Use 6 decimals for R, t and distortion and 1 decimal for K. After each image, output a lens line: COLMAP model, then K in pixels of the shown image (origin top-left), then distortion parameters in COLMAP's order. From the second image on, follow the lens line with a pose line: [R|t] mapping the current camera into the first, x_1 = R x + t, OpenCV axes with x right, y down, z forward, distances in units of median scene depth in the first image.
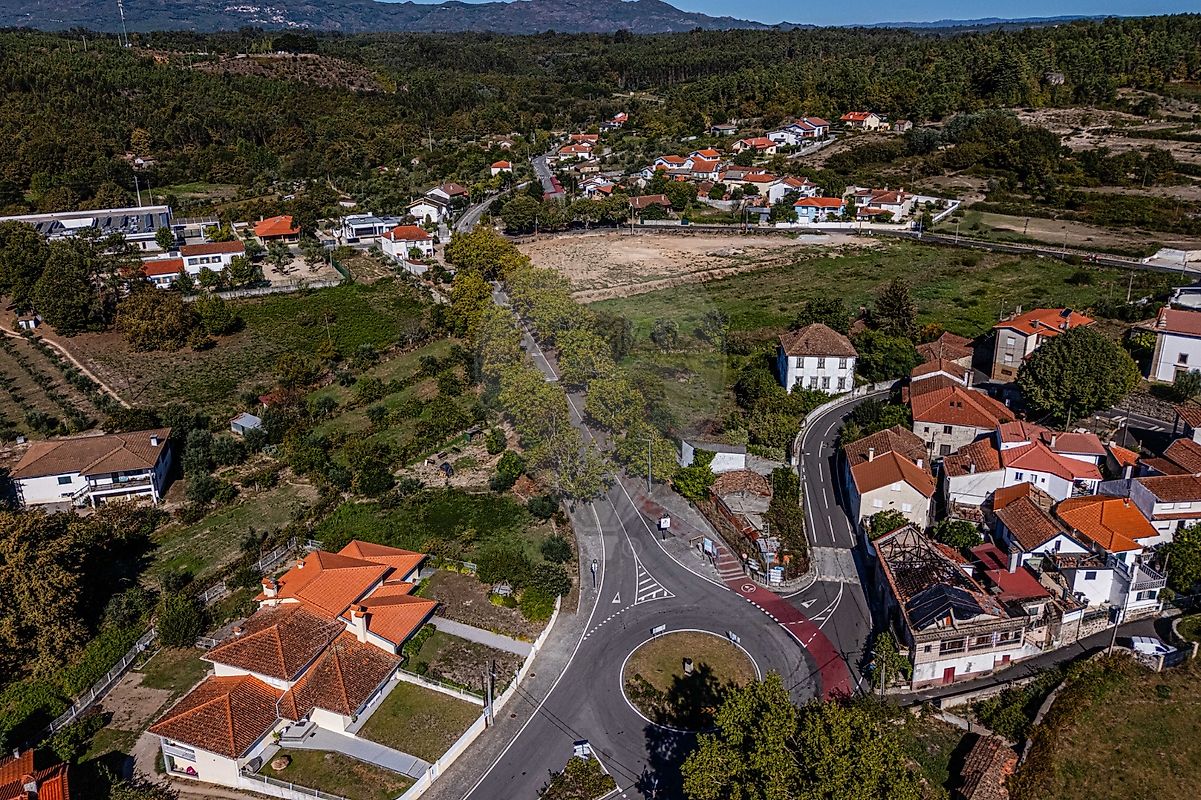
lens RADIAL K [[882.1, 0, 601.8], [0, 882.1, 346.6], [0, 0, 1]] dist [0.097855, -0.108908]
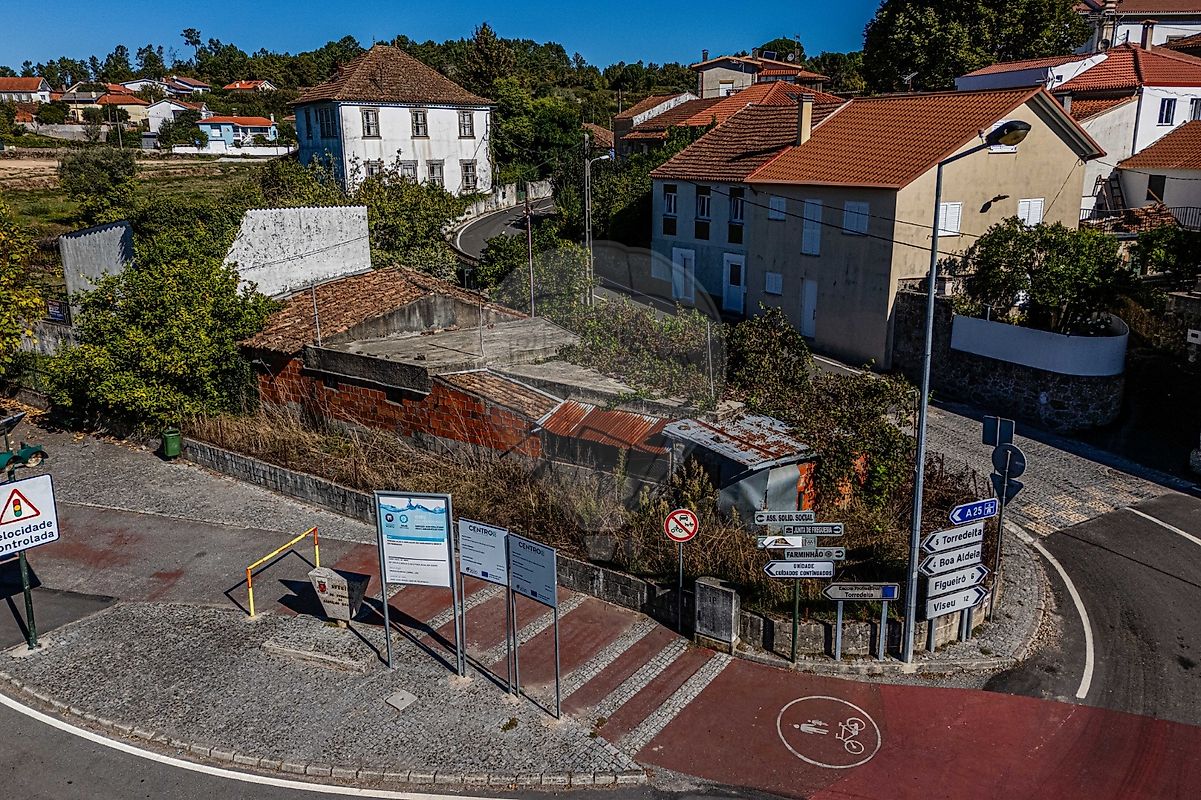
lens RADIAL K [[879.6, 0, 601.2], [0, 879.6, 365.5], [0, 0, 1]] dist [0.084009, -0.080436]
pose [[0.778539, -0.148121, 0.609866, 0.046283], [0.199141, 0.979836, -0.016240, 0.149693], [-0.595164, 0.134093, 0.792338, 0.635529]]
